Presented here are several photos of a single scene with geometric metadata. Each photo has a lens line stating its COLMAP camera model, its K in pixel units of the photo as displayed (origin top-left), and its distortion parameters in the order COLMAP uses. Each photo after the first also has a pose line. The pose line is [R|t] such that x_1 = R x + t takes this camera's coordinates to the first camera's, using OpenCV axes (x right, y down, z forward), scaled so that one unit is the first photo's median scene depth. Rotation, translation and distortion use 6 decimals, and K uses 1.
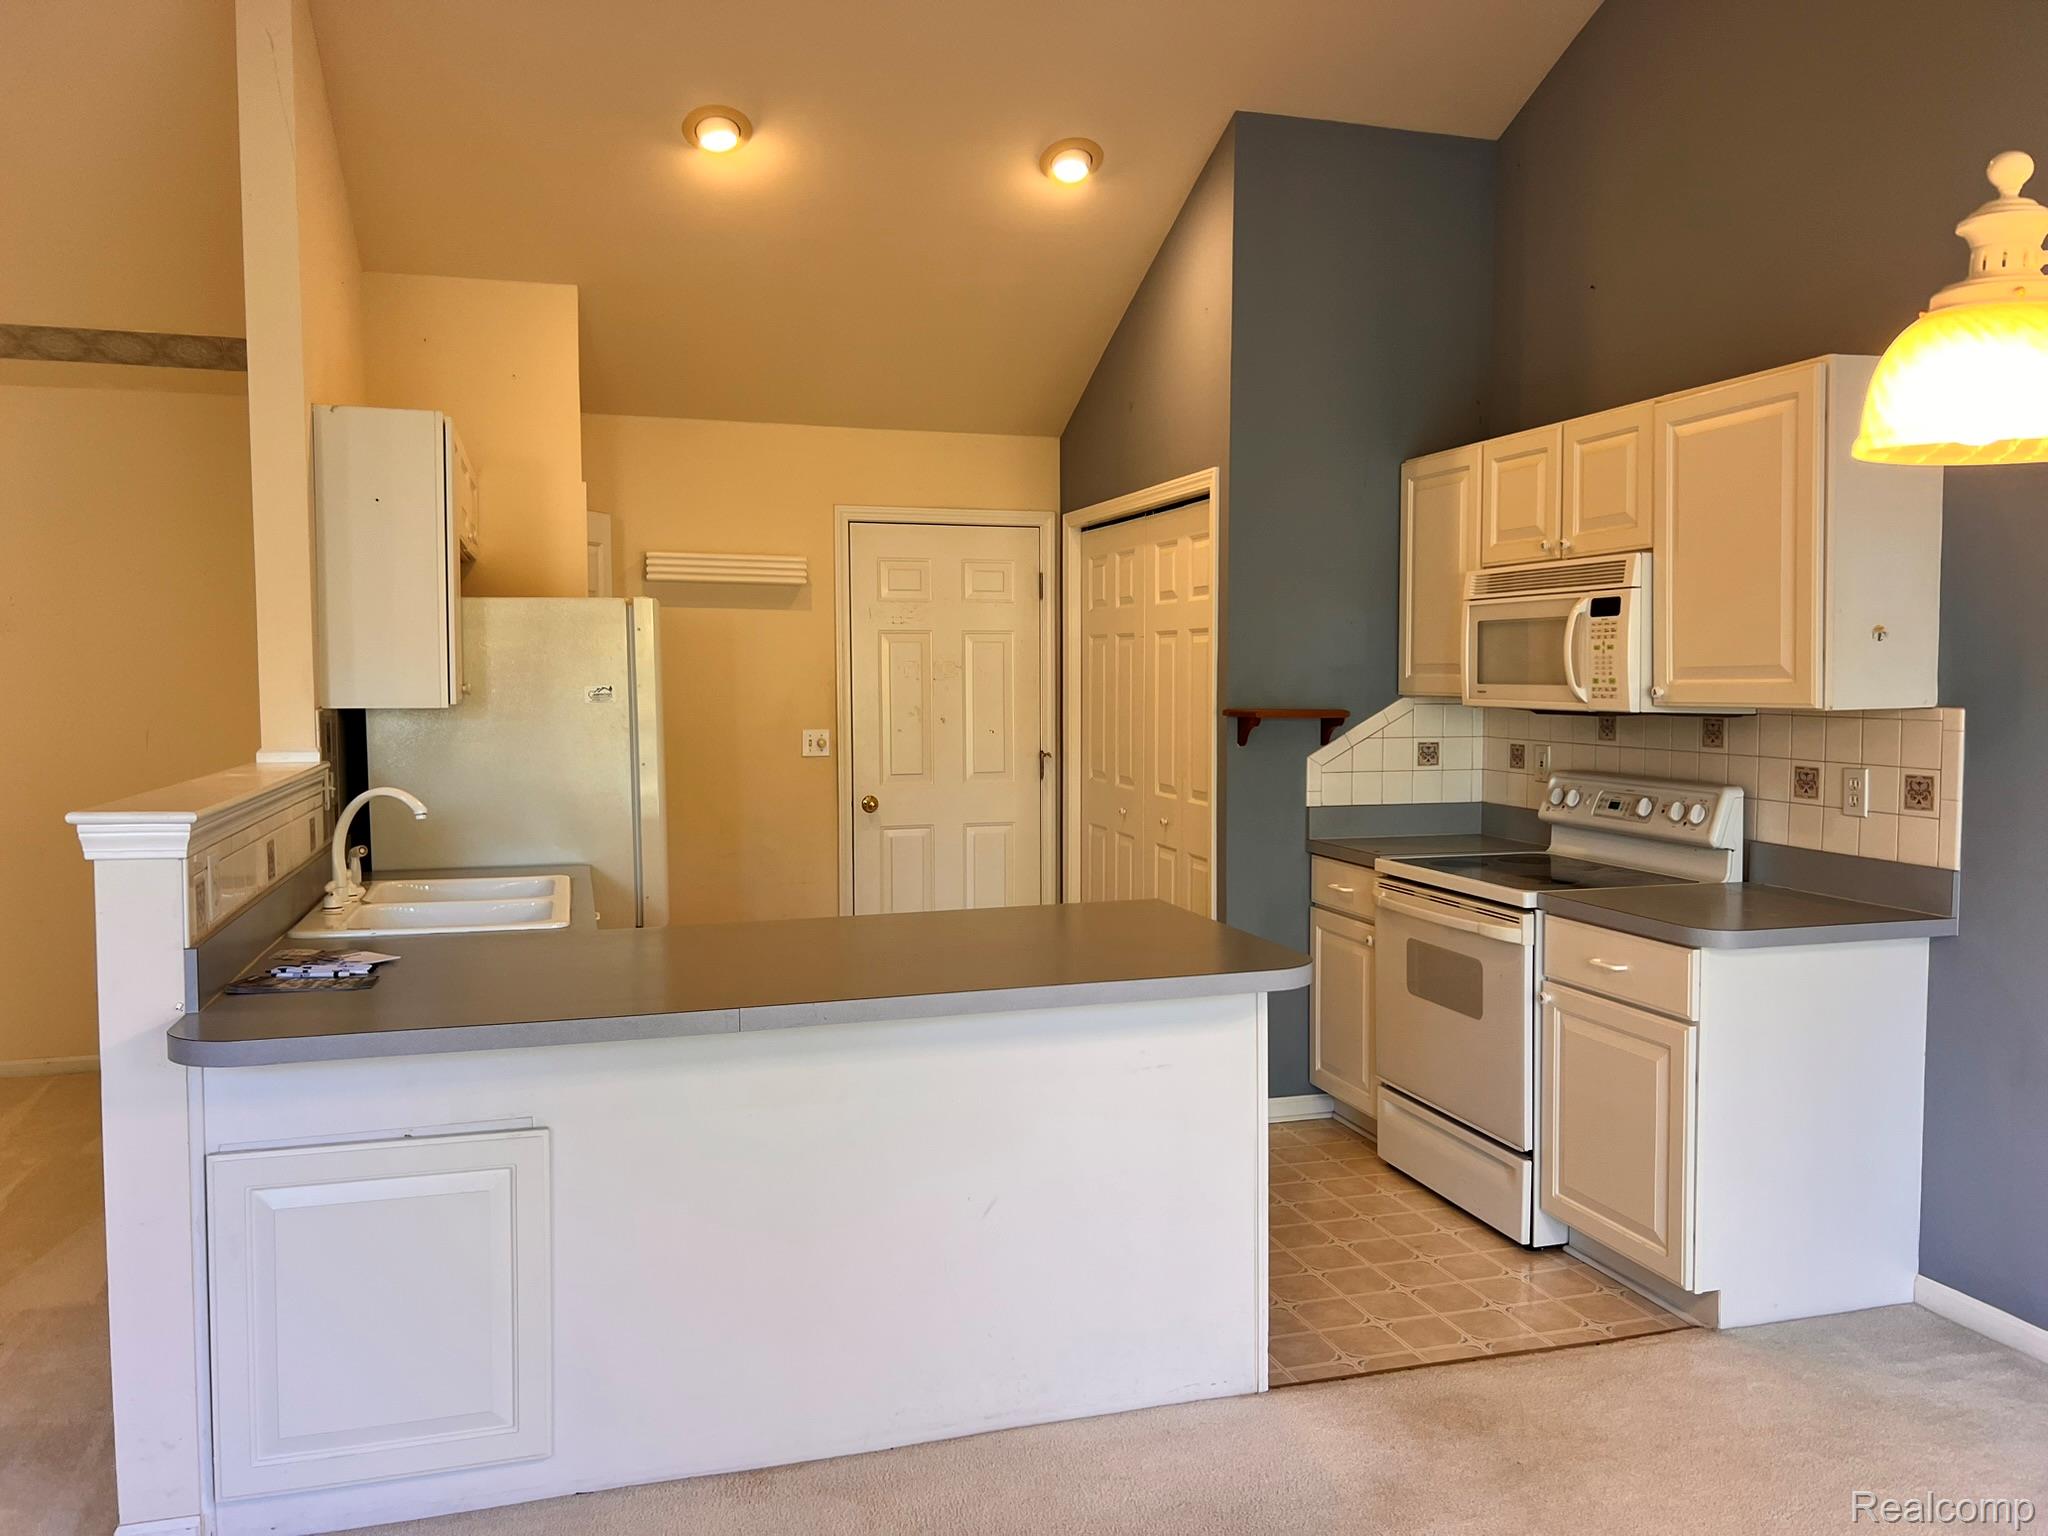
lens RADIAL K [[1543.6, 0, 1024.8], [0, 1543.6, 759.5], [0, 0, 1]] dist [0.011032, -0.022581]
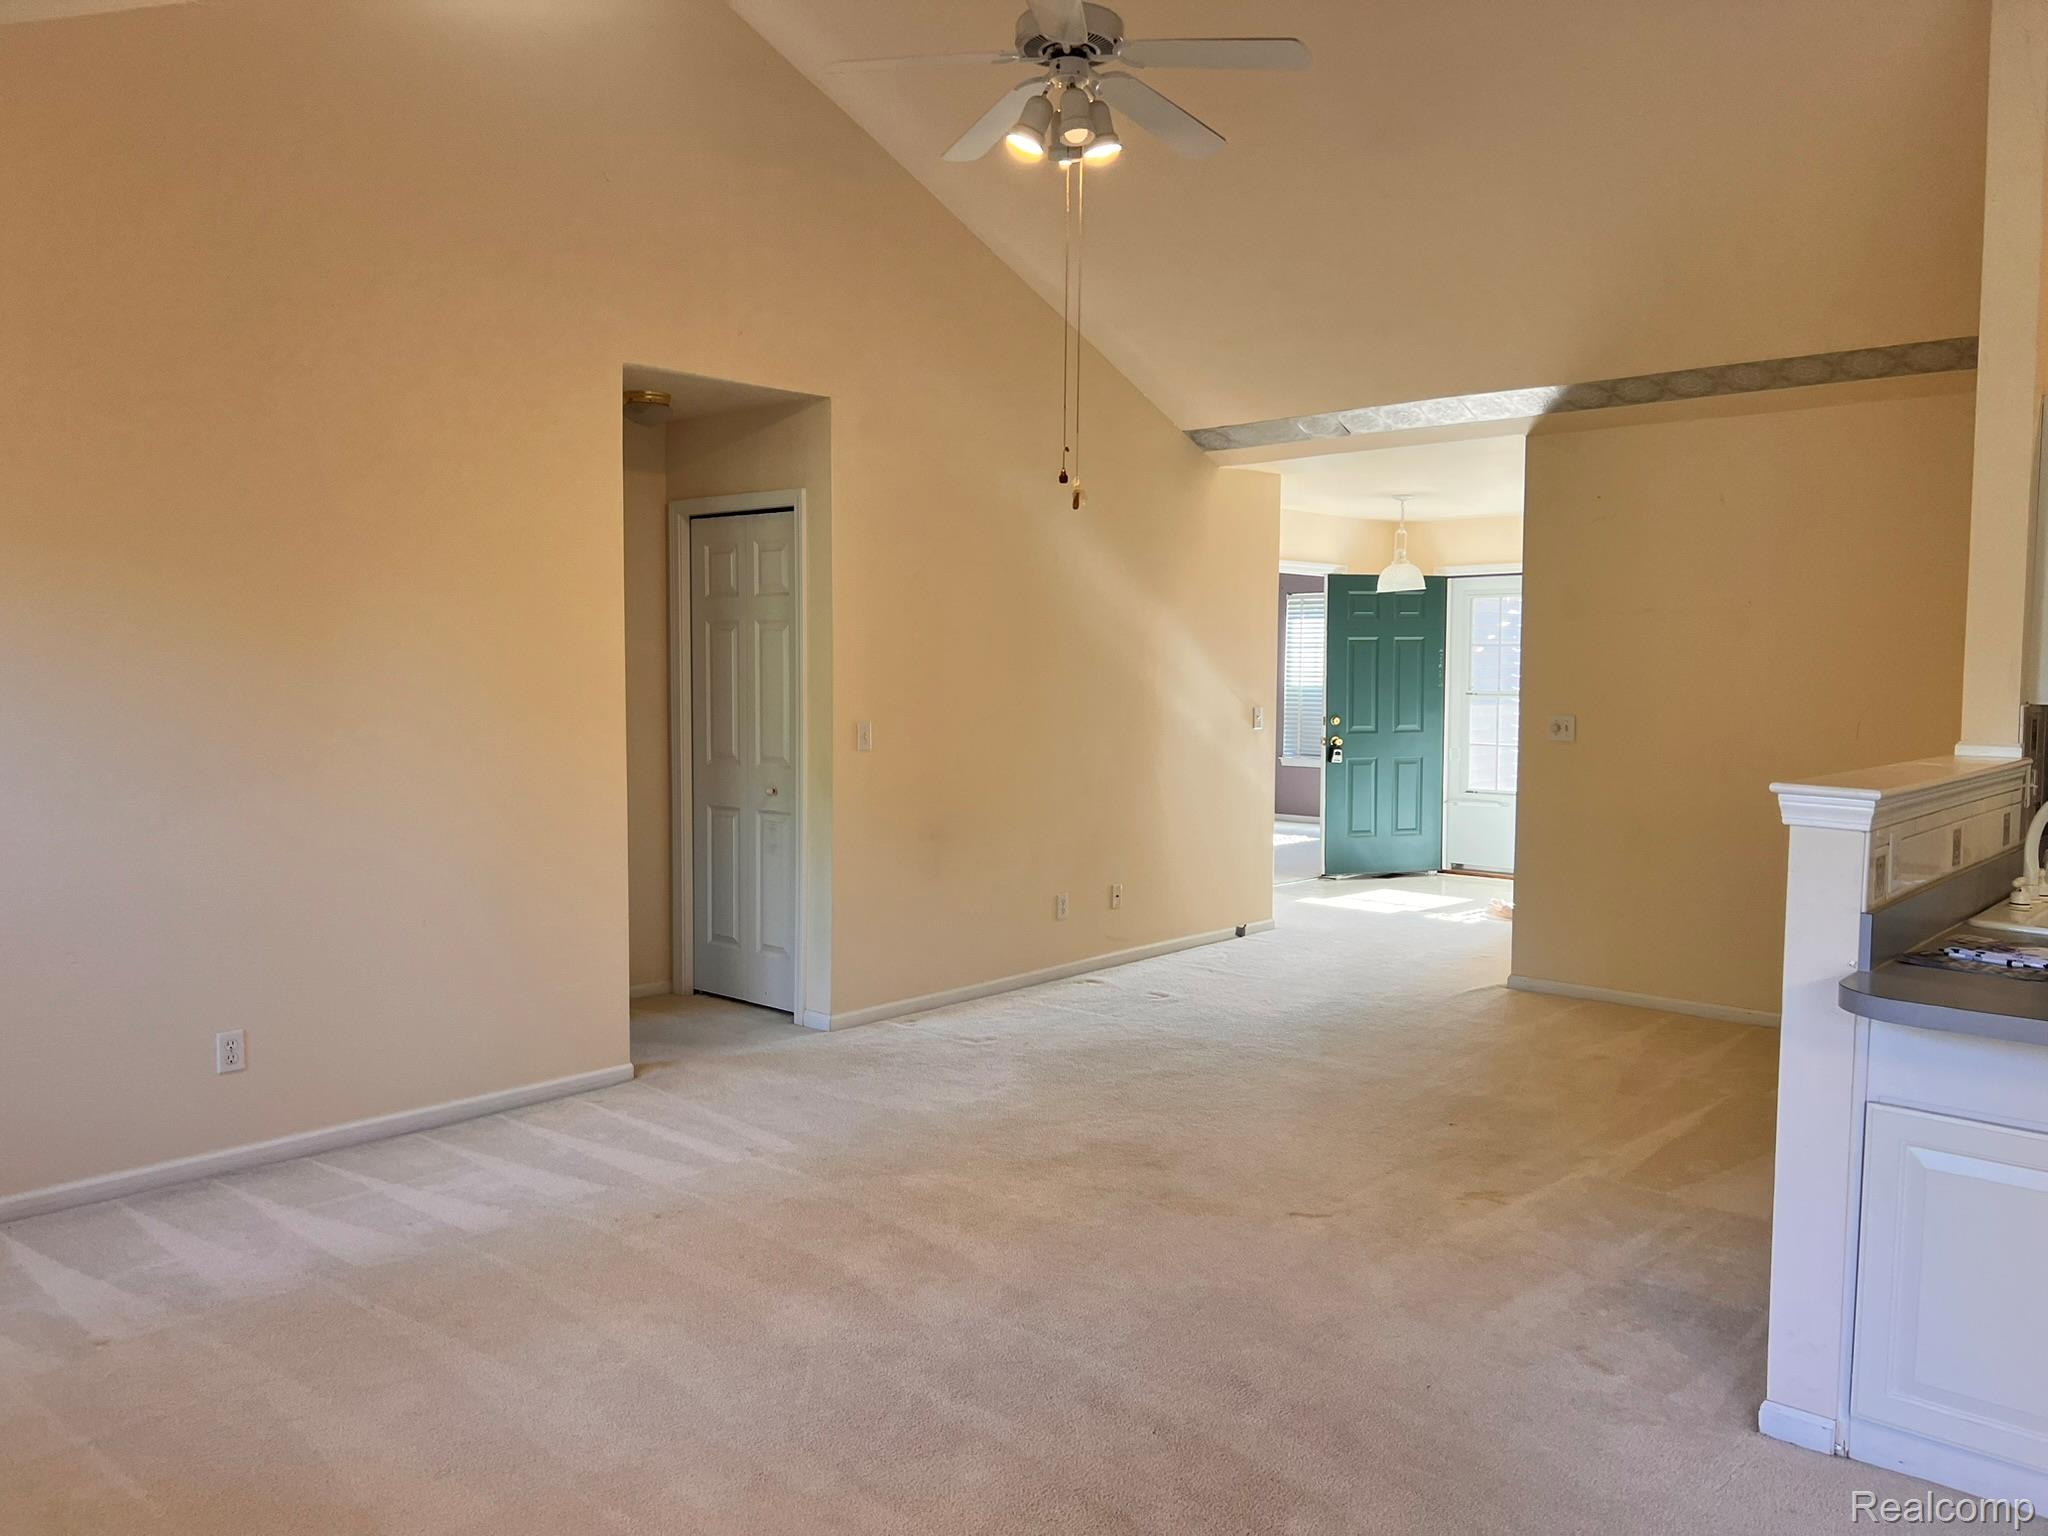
lens RADIAL K [[1543.6, 0, 1022.7], [0, 1543.6, 767.2], [0, 0, 1]] dist [0.011032, -0.022581]
pose [[0.525677, 0.062140, -0.848412, 0.061654], [-0.055618, 0.997705, 0.038613, 0.006678], [0.848864, 0.026889, 0.527927, -0.083419]]
